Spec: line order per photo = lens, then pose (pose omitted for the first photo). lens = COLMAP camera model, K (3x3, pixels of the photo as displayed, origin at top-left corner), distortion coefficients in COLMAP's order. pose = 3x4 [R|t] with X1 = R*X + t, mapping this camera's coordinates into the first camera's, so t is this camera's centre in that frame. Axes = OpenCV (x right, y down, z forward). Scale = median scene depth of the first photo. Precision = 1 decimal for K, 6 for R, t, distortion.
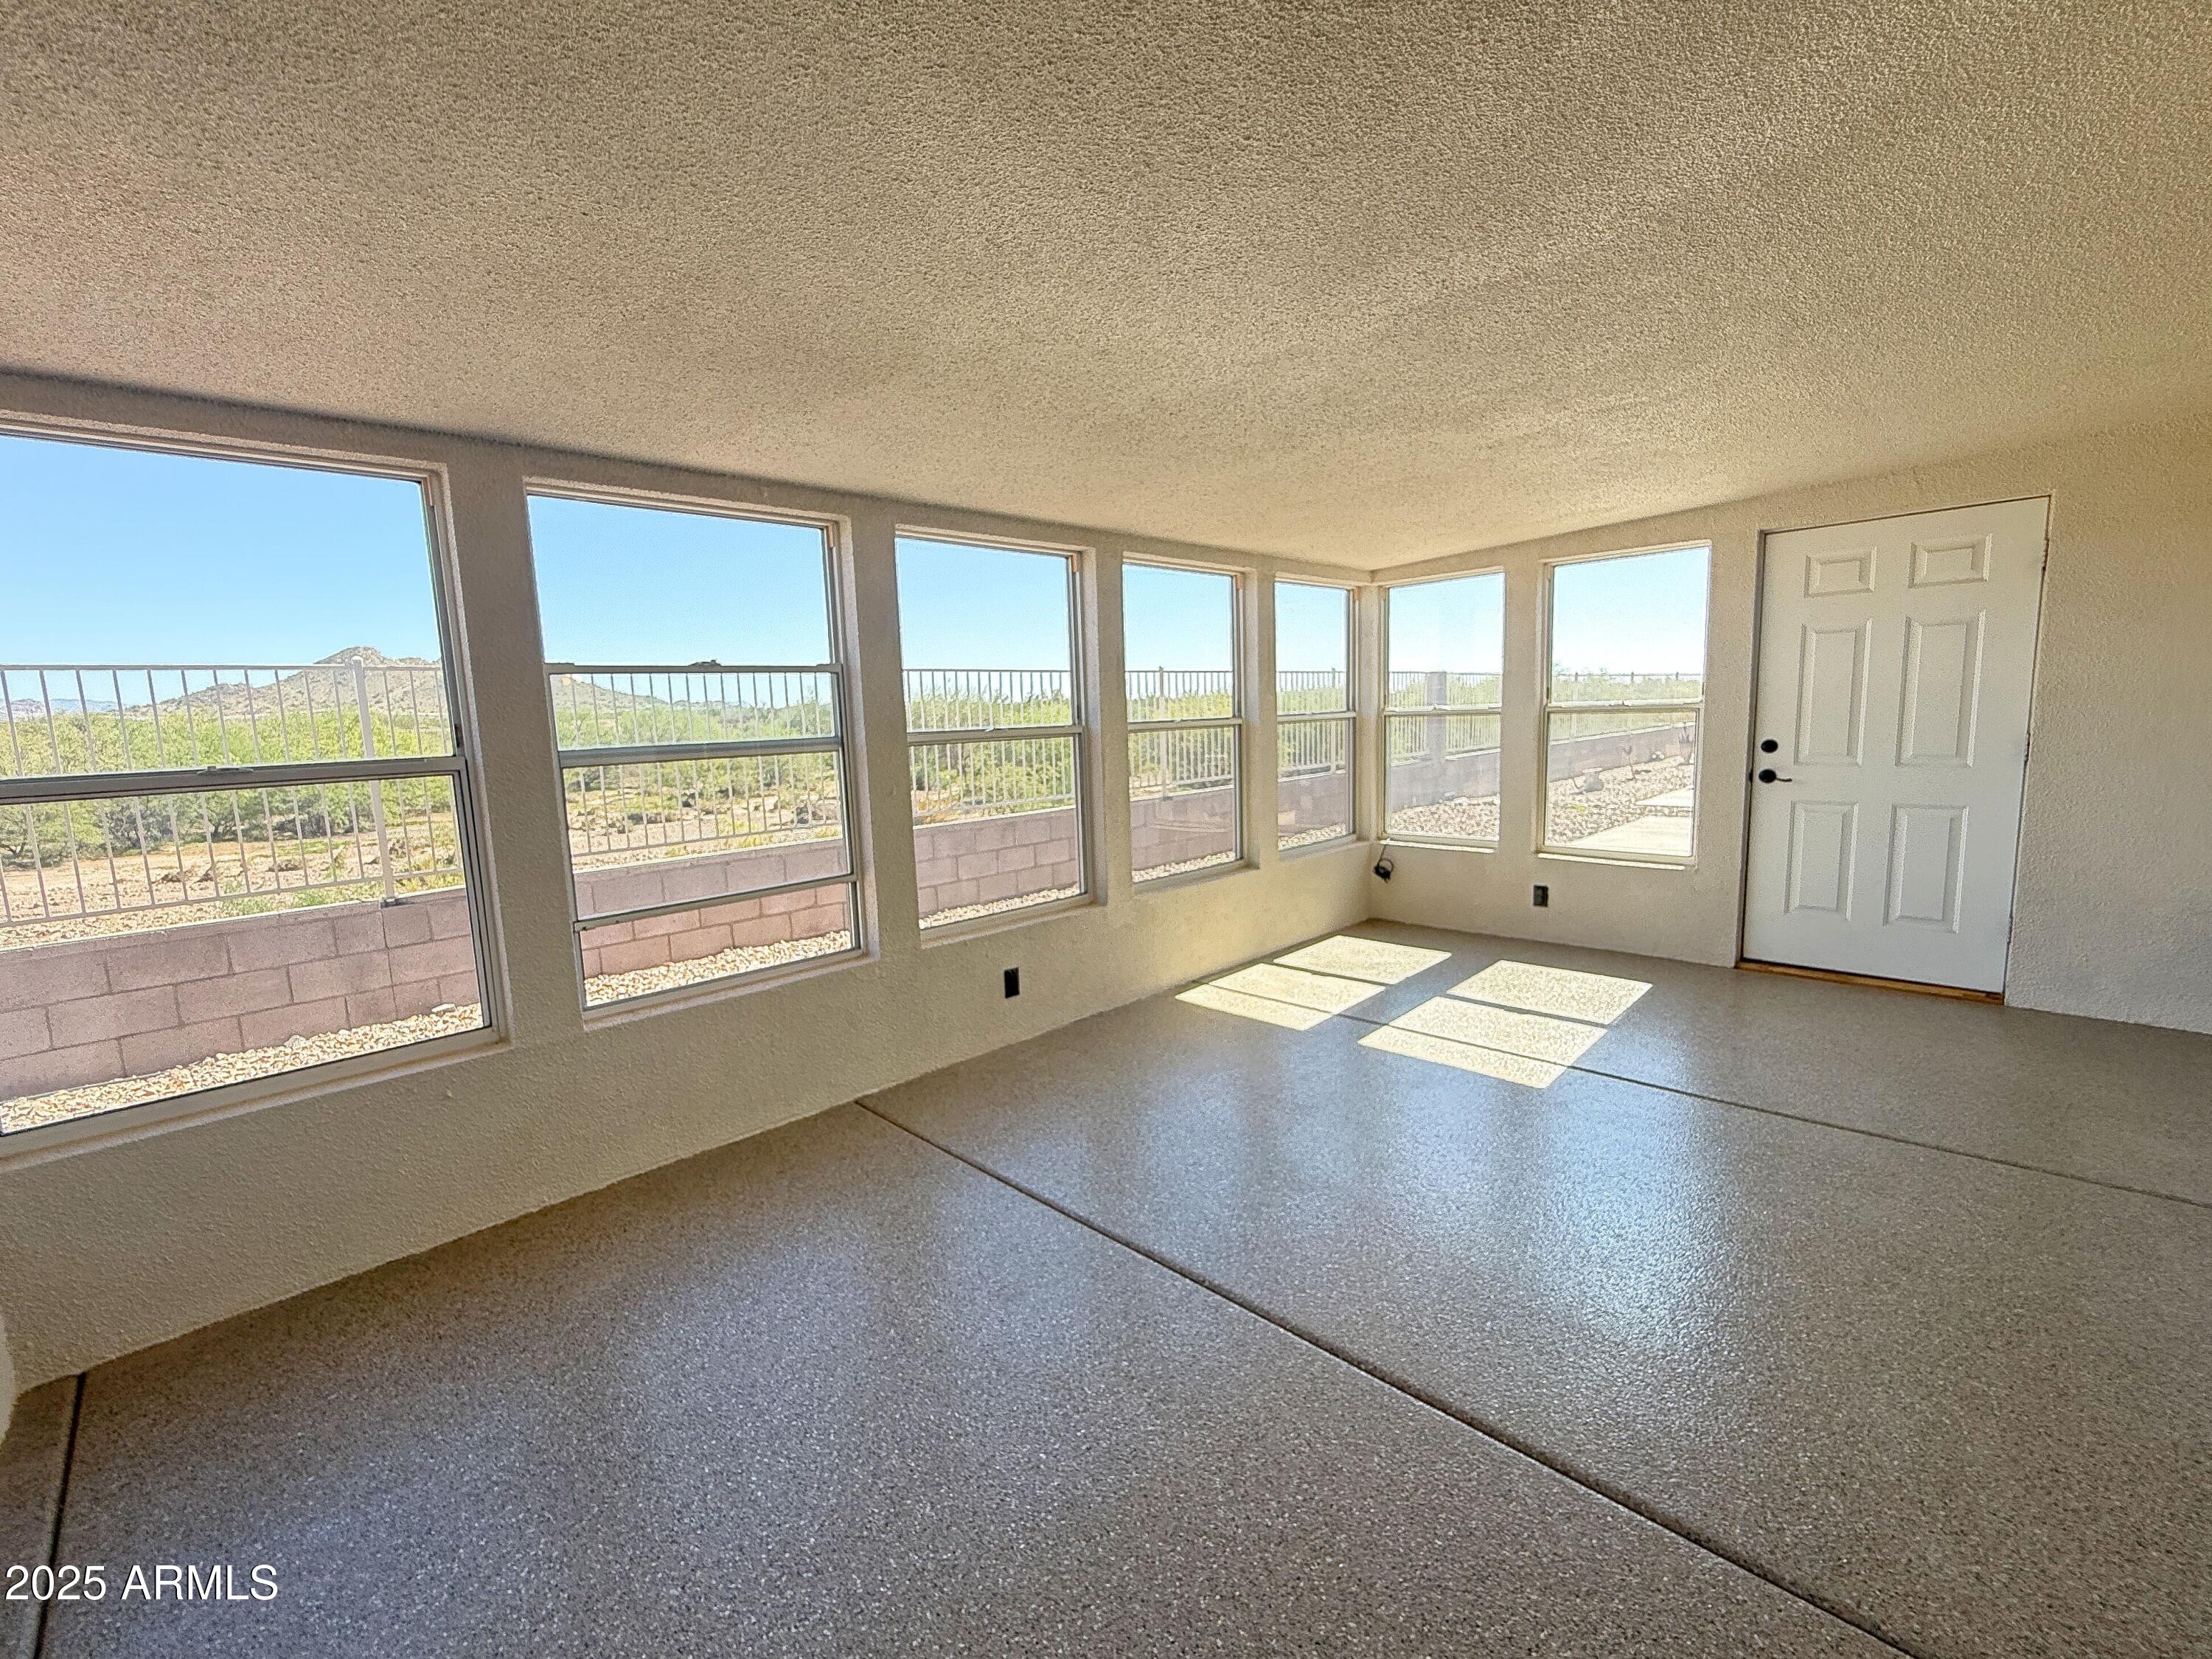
lens RADIAL K [[883.2, 0, 1106.0], [0, 883.2, 829.5], [0, 0, 1]] dist [-0.000058, -0.002259]
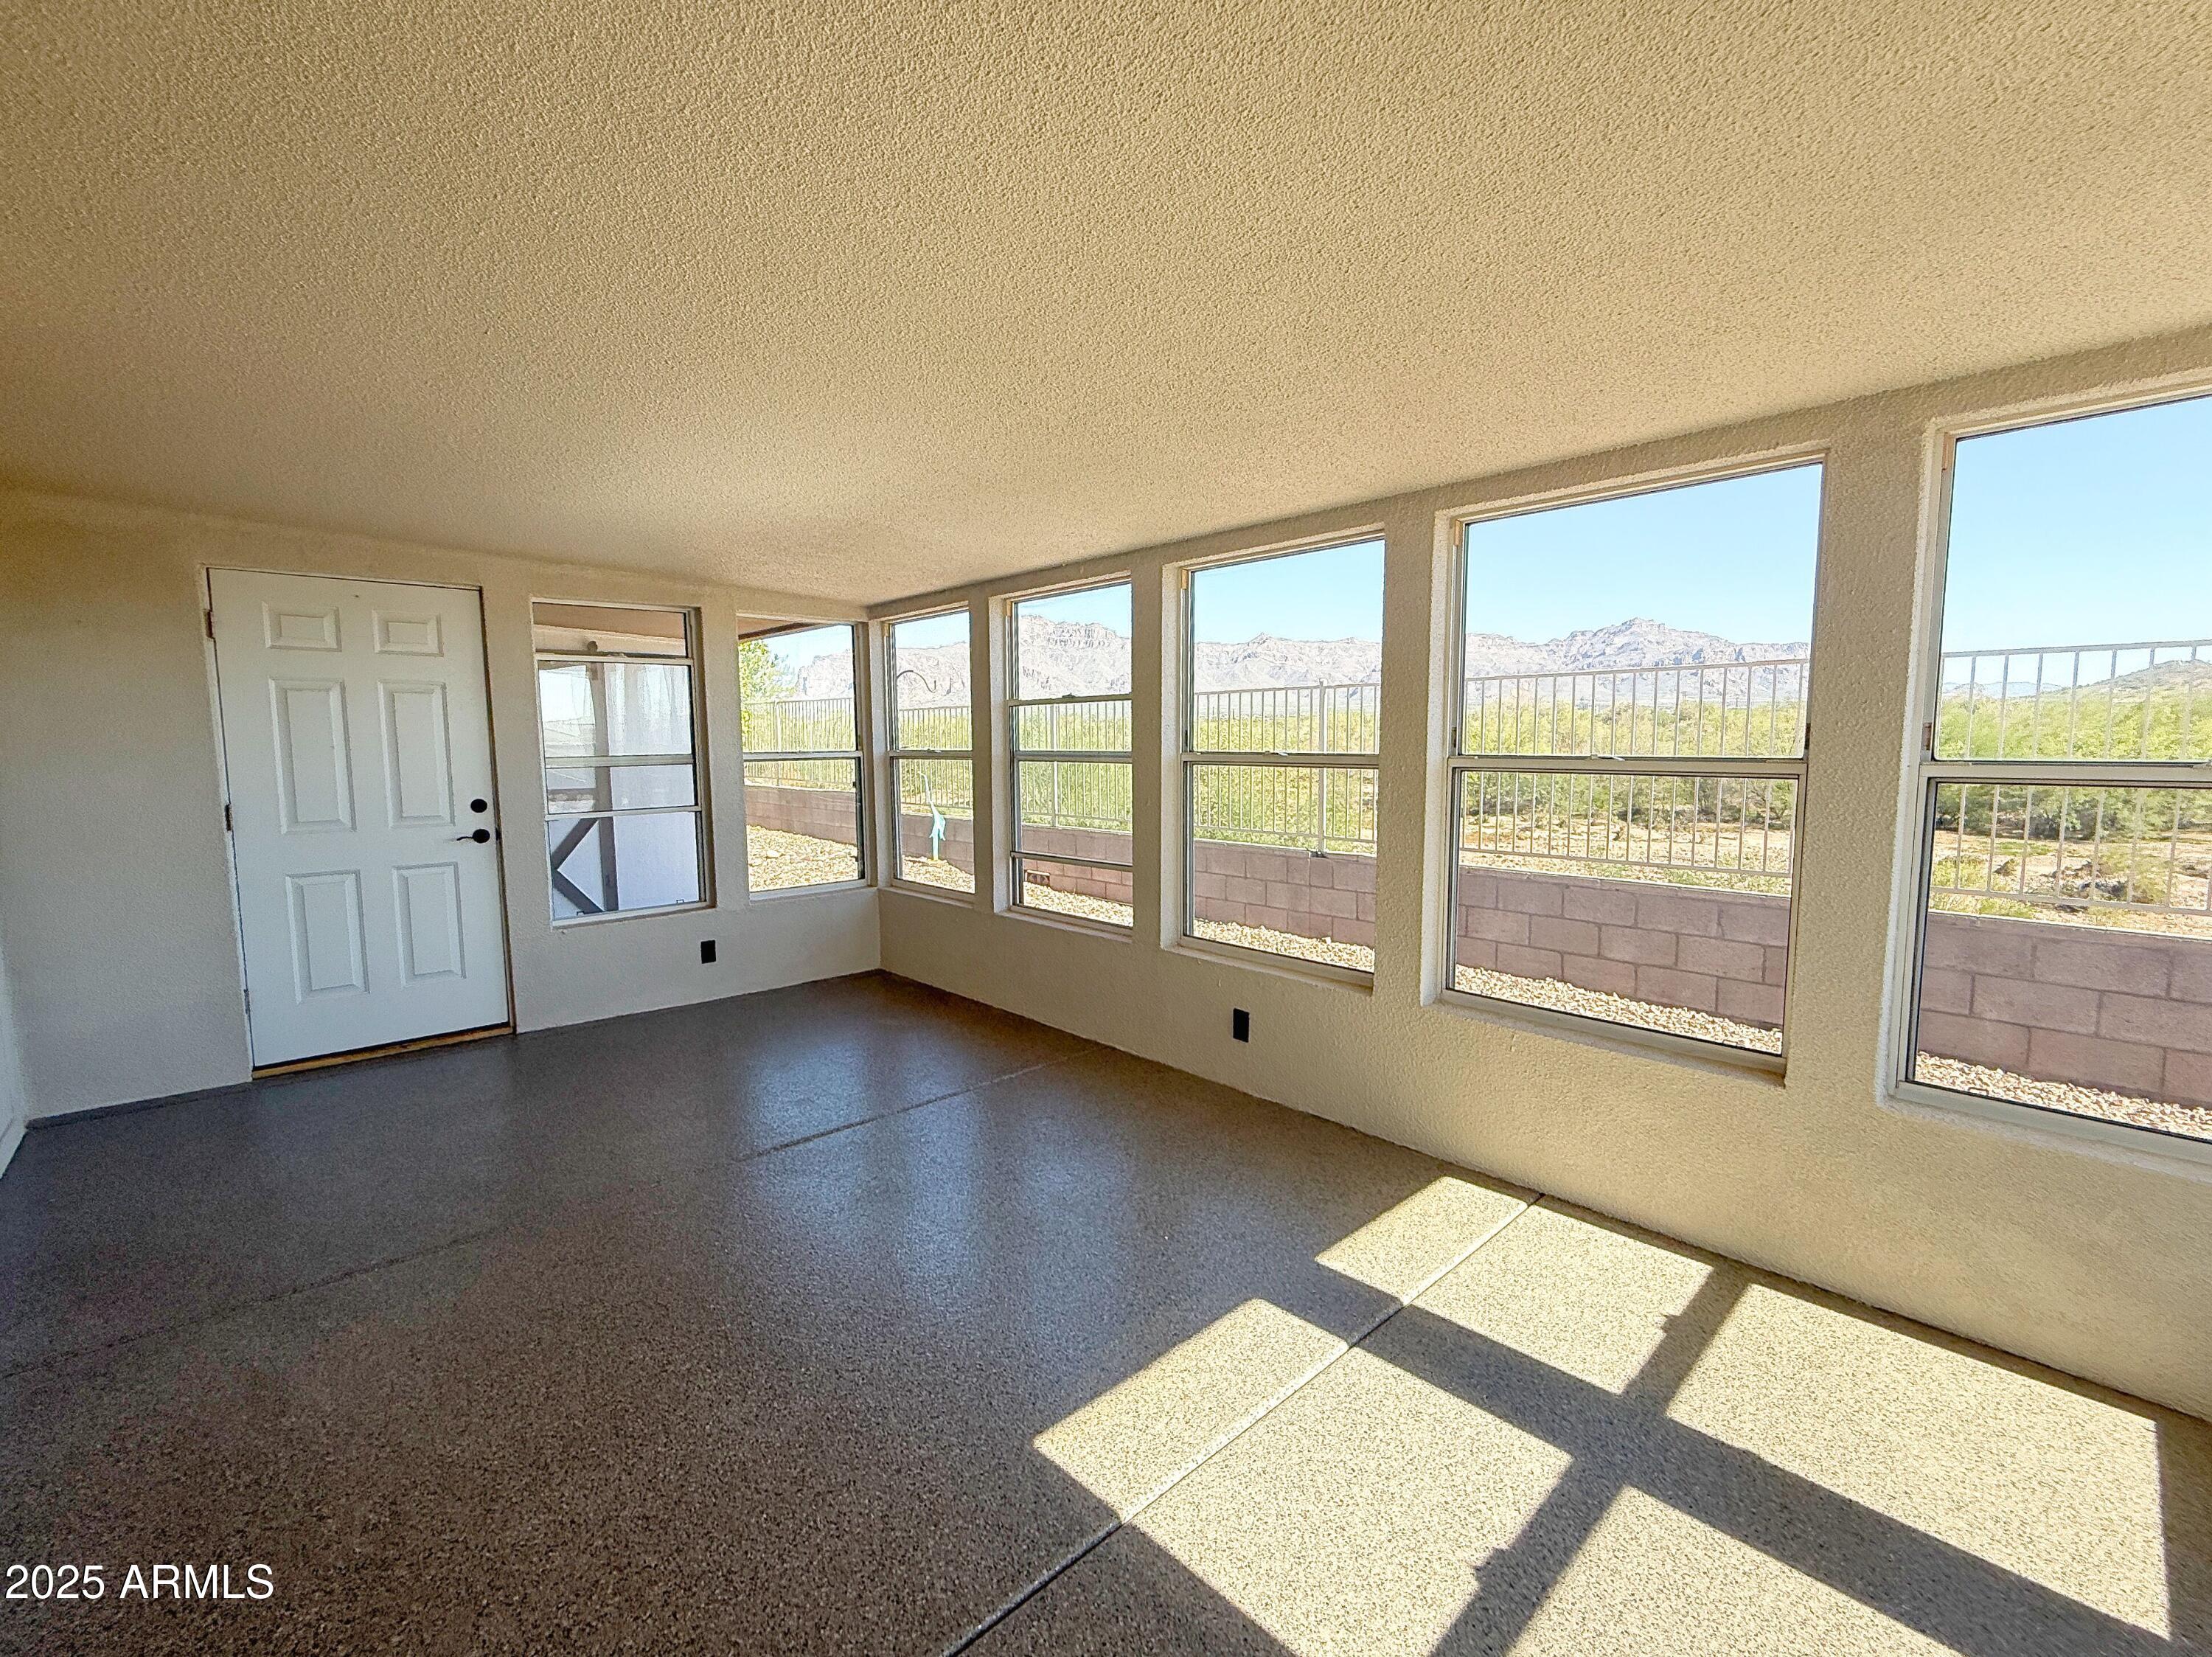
lens RADIAL K [[925.9, 0, 1063.8], [0, 925.9, 825.7], [0, 0, 1]] dist [0.001123, 0.000080]
pose [[-0.018087, 0.131333, -0.991173, 0.890988], [-0.124001, 0.983387, 0.132564, -0.148112], [0.992117, 0.125304, -0.001501, 0.842529]]
